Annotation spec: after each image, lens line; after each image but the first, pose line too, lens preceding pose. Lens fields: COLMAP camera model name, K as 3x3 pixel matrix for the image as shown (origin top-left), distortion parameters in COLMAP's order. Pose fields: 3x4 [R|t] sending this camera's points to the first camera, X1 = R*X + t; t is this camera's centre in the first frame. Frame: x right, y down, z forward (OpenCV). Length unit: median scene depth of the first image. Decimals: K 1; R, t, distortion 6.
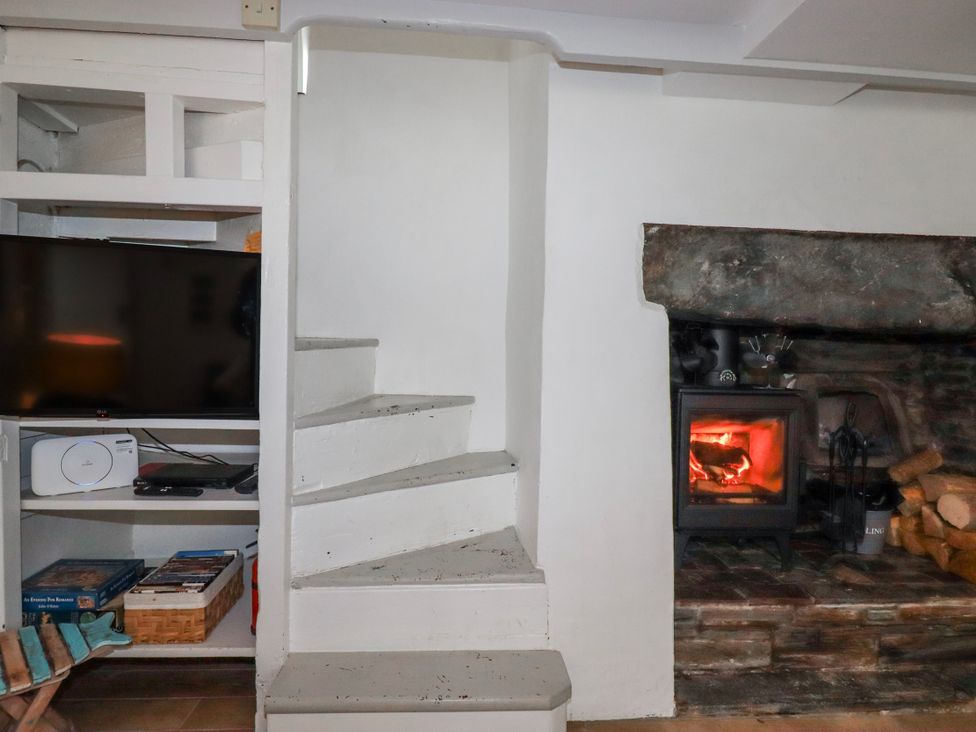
lens RADIAL K [[592.5, 0, 502.8], [0, 592.5, 362.7], [0, 0, 1]] dist [0.002547, 0.000923]
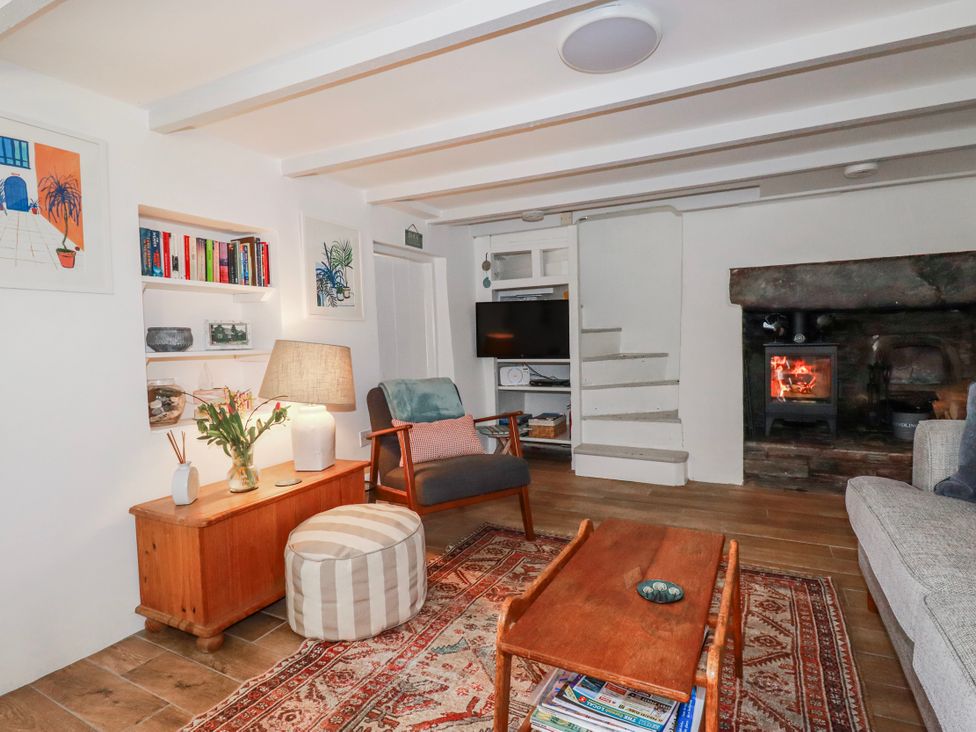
lens RADIAL K [[507.4, 0, 487.5], [0, 507.4, 358.9], [0, 0, 1]] dist [-0.008799, -0.008903]
pose [[0.846112, -0.021684, -0.532564, 0.443465], [0.028409, 0.999587, 0.004435, 0.063636], [0.532248, -0.018882, 0.846378, -1.021736]]
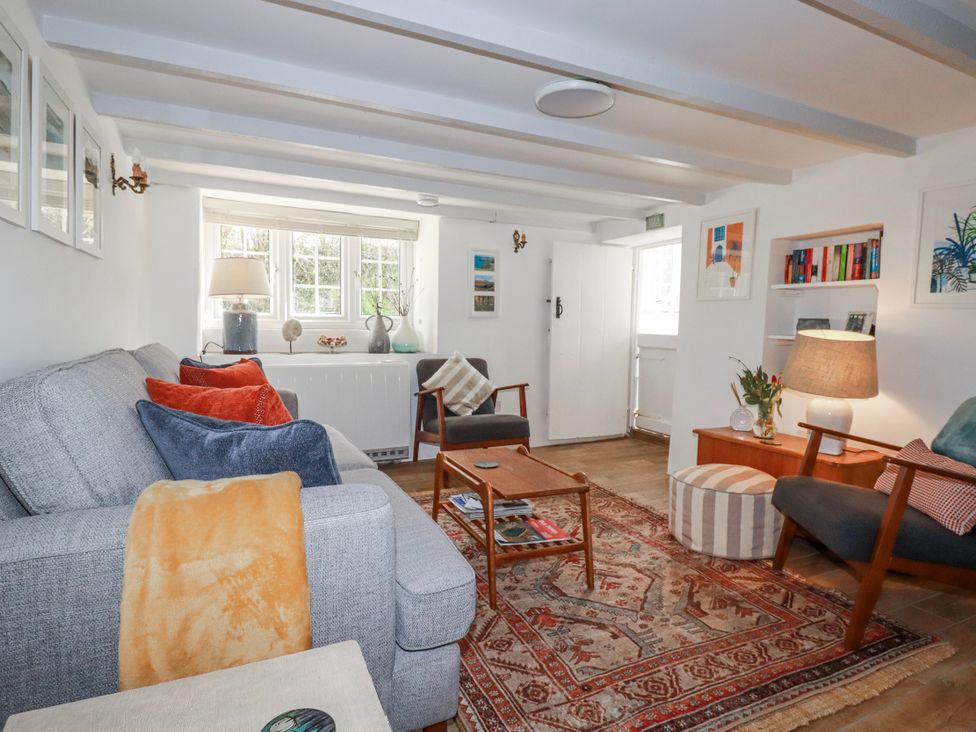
lens RADIAL K [[550.0, 0, 493.4], [0, 550.0, 364.4], [0, 0, 1]] dist [-0.007653, -0.001779]
pose [[-0.933894, -0.011956, -0.357349, 0.722339], [-0.048087, 0.994561, 0.092395, 0.010239], [0.354301, 0.103471, -0.929389, 0.721118]]
